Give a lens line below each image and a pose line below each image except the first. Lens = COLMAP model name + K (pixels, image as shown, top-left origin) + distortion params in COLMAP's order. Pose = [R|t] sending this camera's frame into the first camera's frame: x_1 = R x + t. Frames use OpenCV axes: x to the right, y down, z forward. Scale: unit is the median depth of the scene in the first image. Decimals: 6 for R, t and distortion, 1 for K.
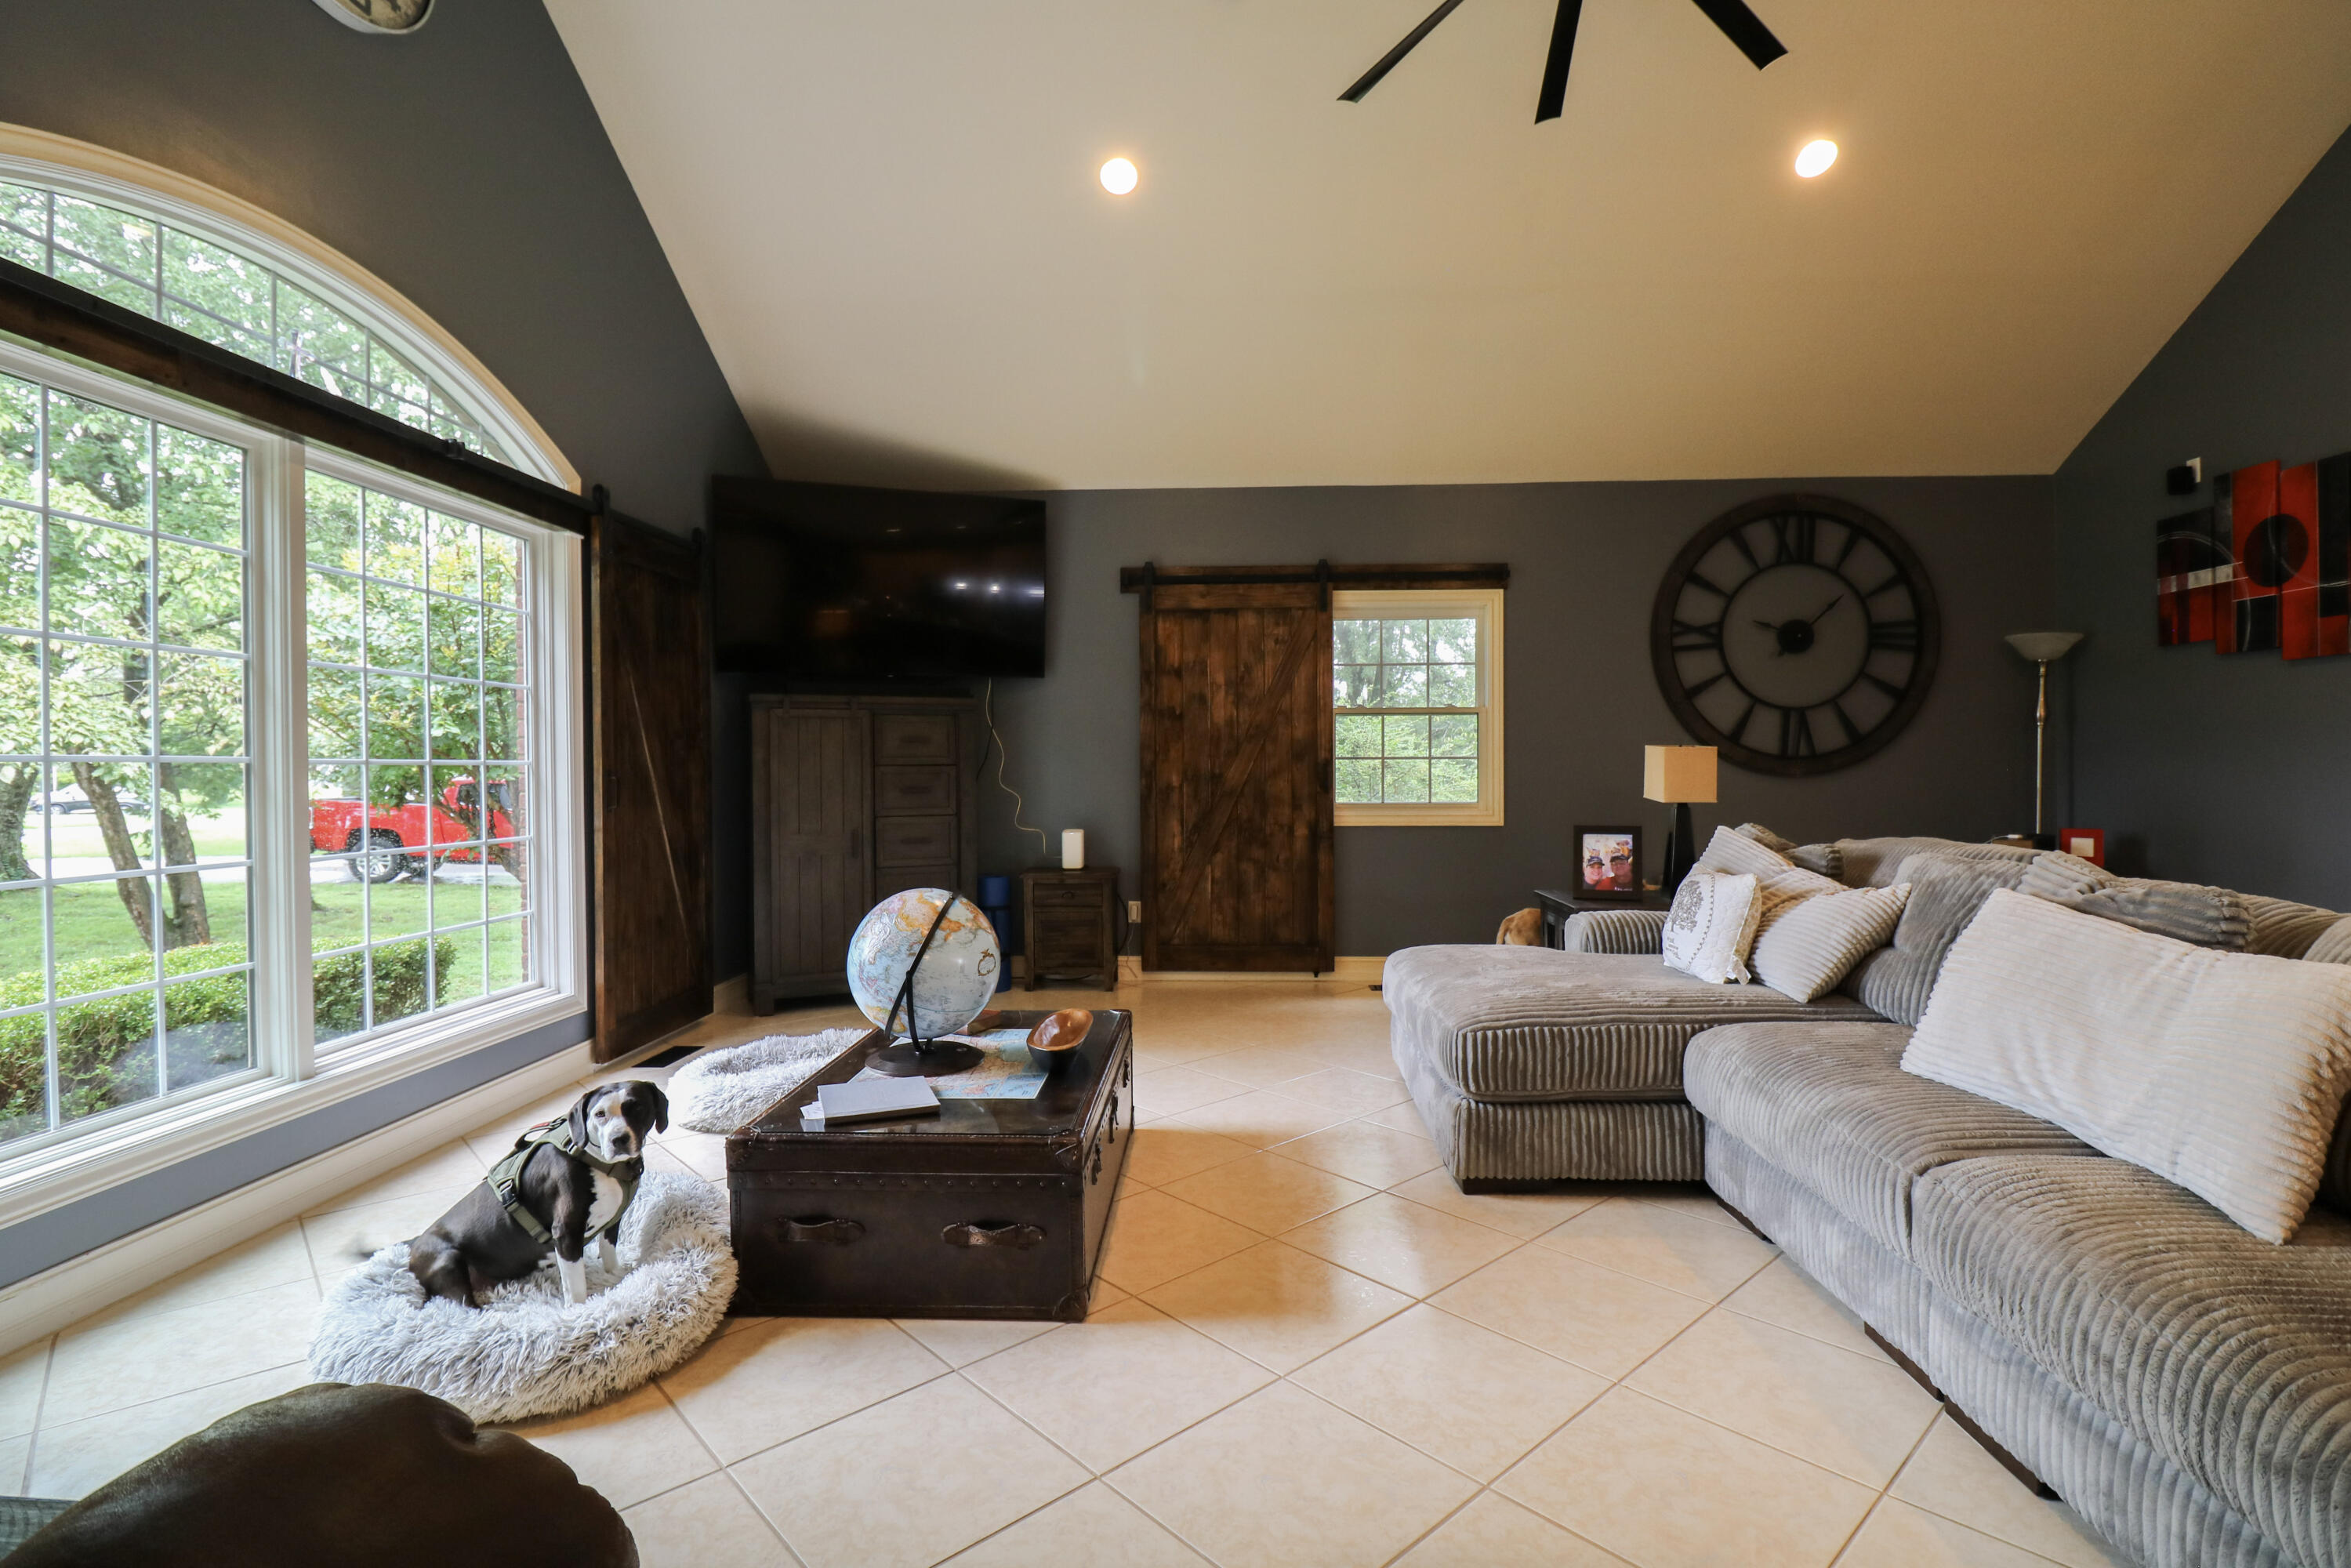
lens RADIAL K [[1108.2, 0, 1177.7], [0, 1108.2, 781.4], [0, 0, 1]] dist [0.000579, -0.013869]
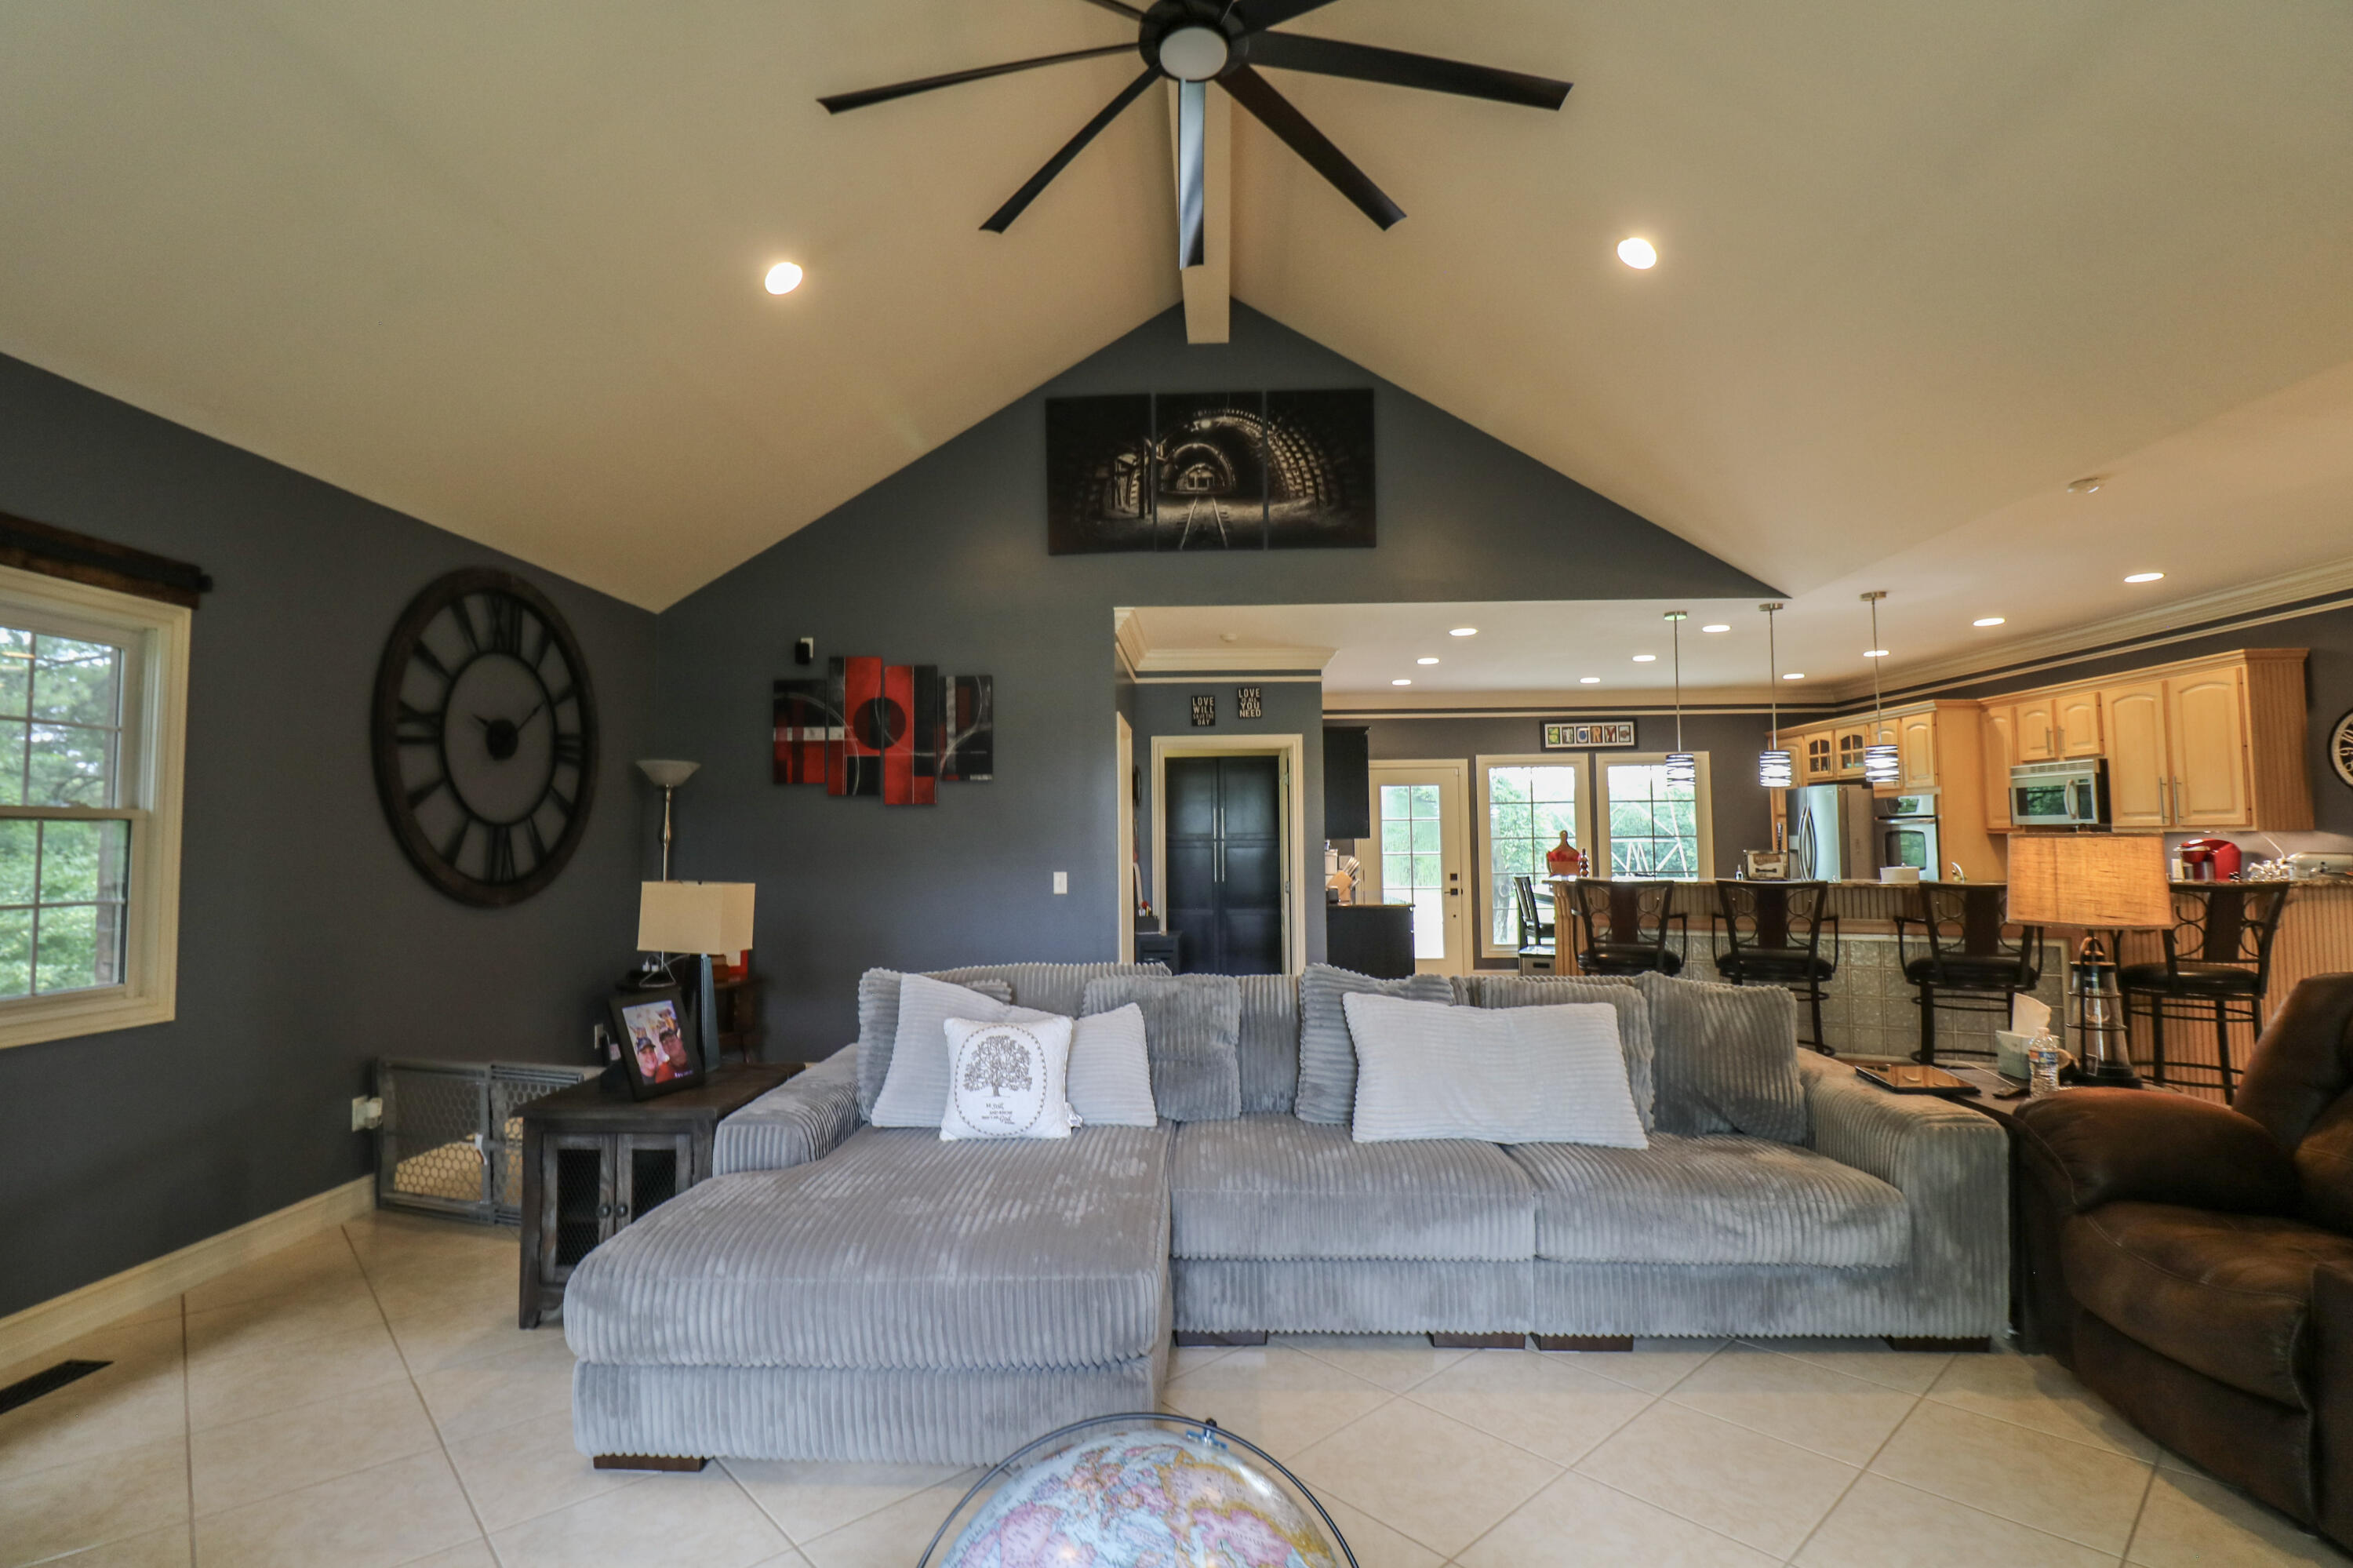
lens RADIAL K [[1103.3, 0, 1173.1], [0, 1103.3, 773.0], [0, 0, 1]] dist [-0.002237, -0.015626]
pose [[-0.003998, 0.066617, 0.997771, -0.273710], [0.021991, 0.997543, -0.066514, -0.038157], [-0.999750, 0.021676, -0.005453, 0.490345]]
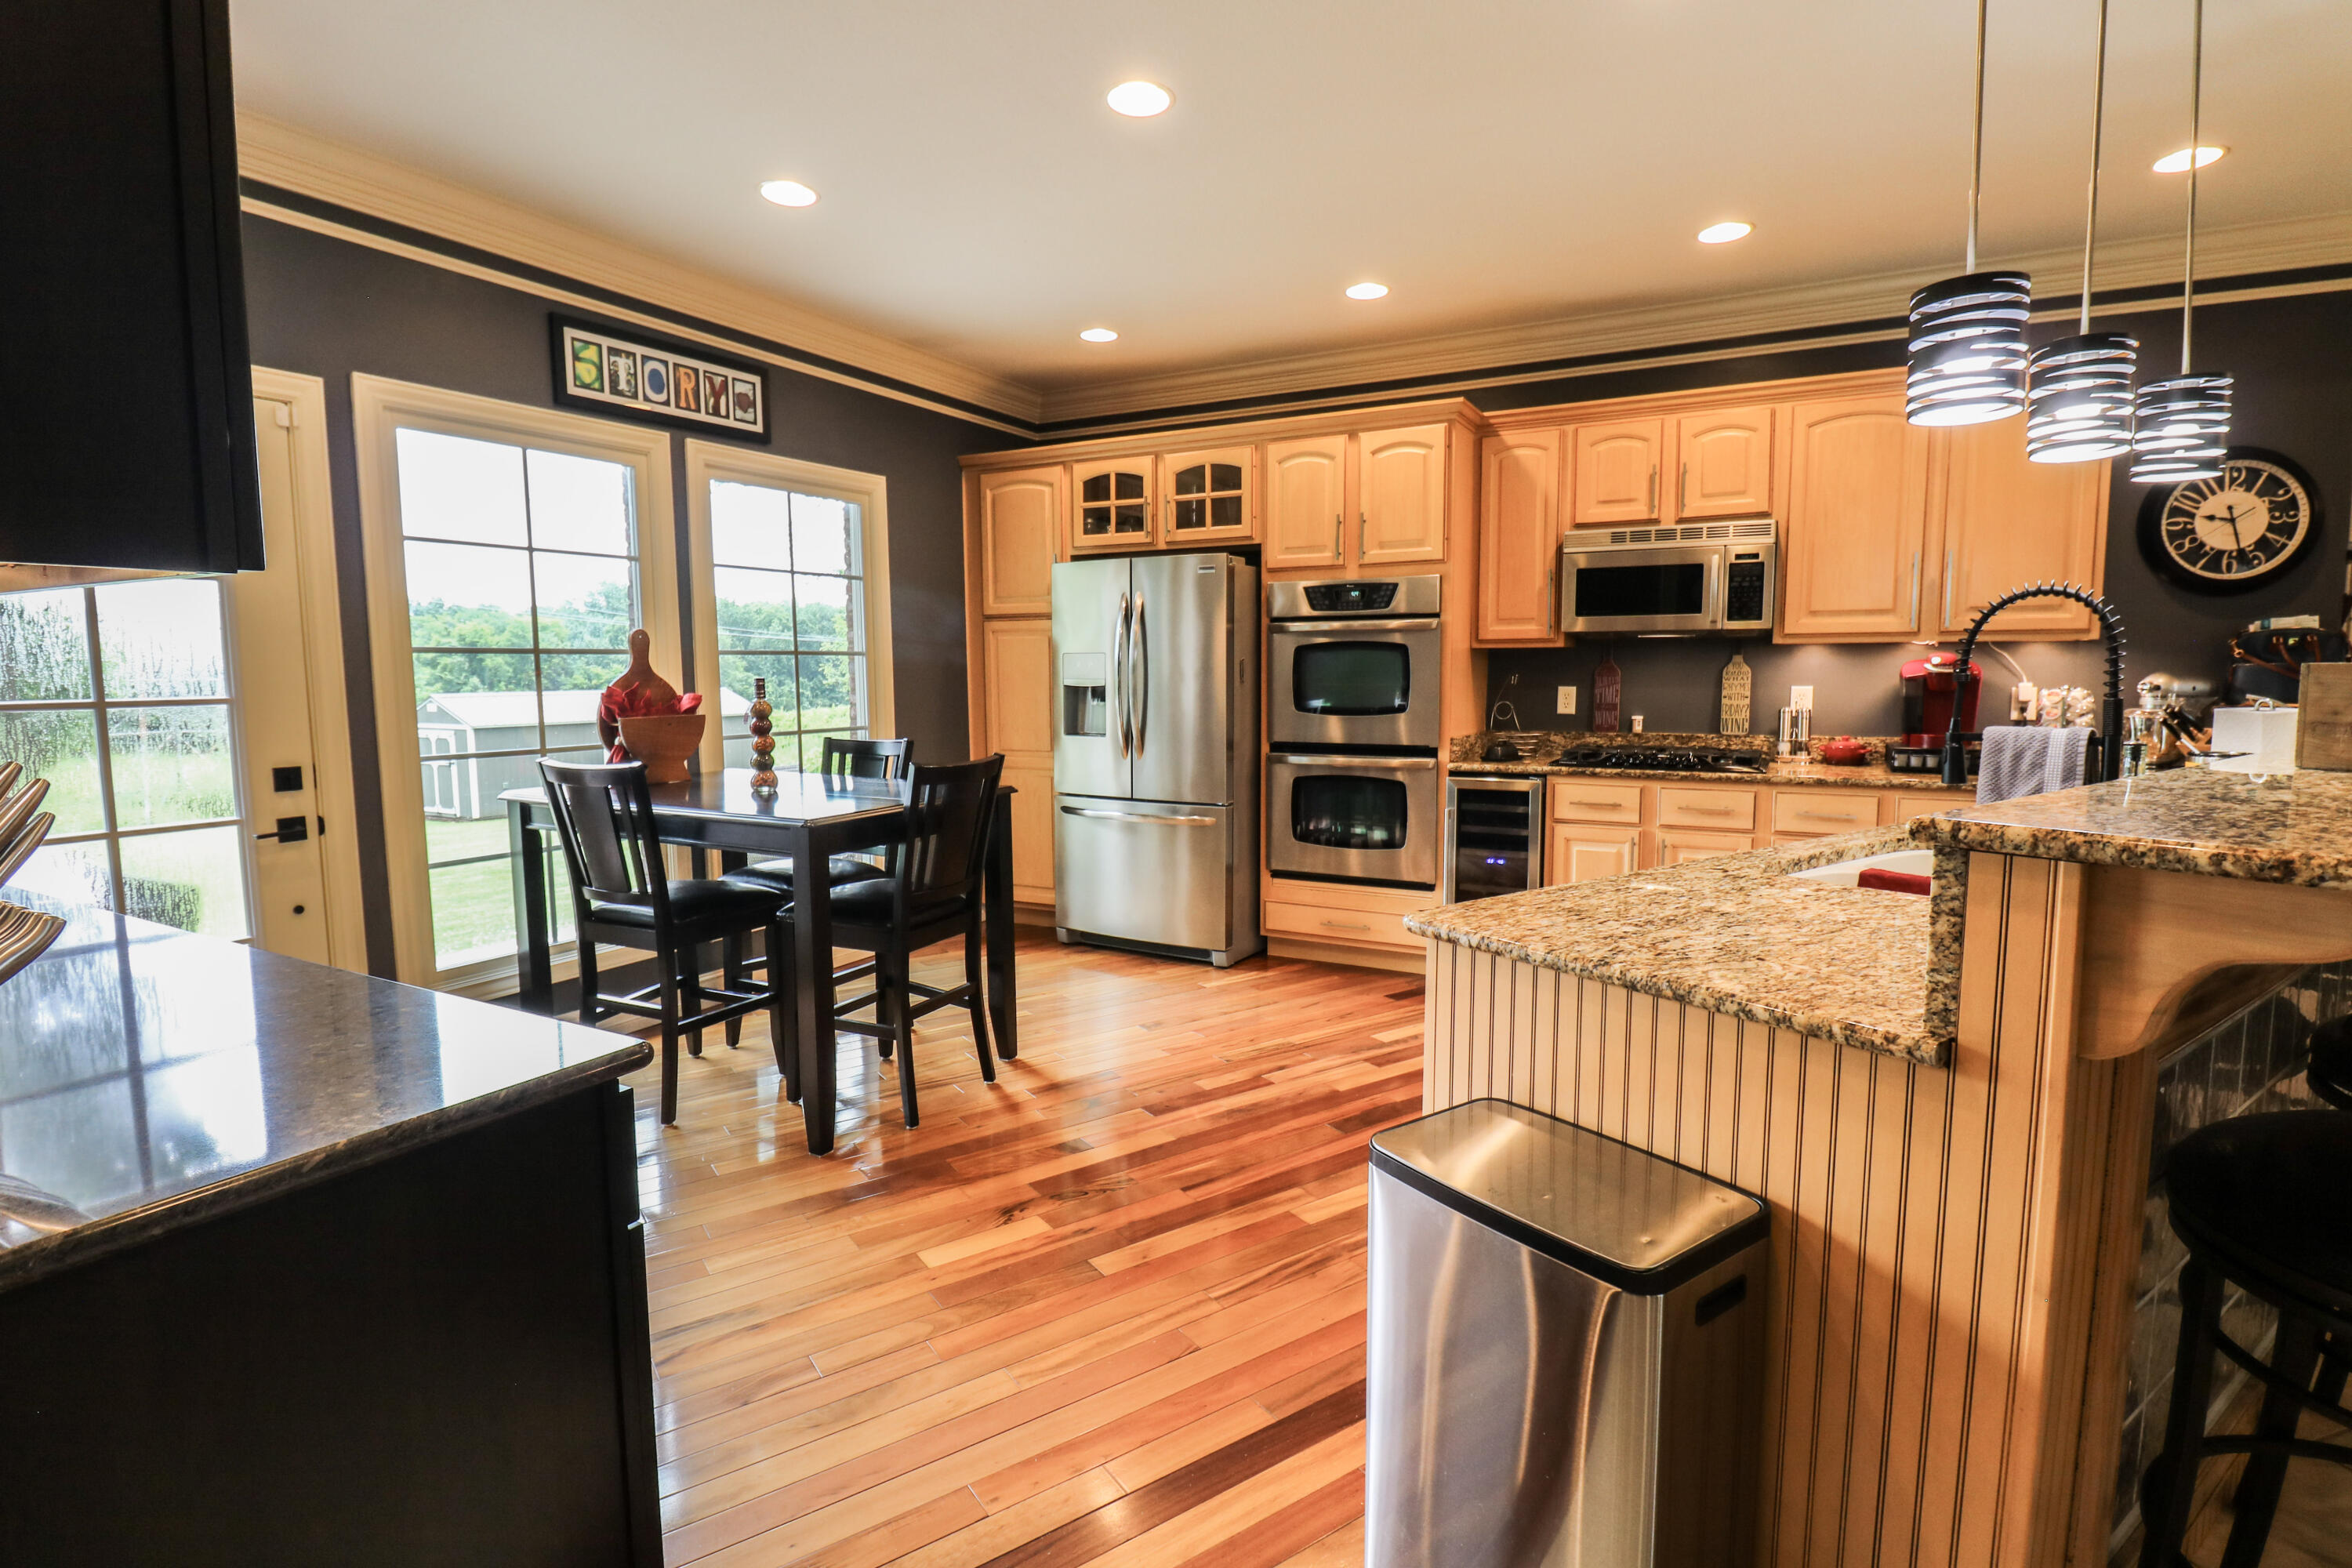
lens RADIAL K [[1131.9, 0, 1180.4], [0, 1131.9, 783.7], [0, 0, 1]] dist [0.002599, -0.015247]
pose [[-0.903390, -0.029683, 0.427791, 0.853669], [0.018980, 0.993856, 0.109042, -0.027756], [-0.428399, 0.106627, -0.897276, 0.335555]]
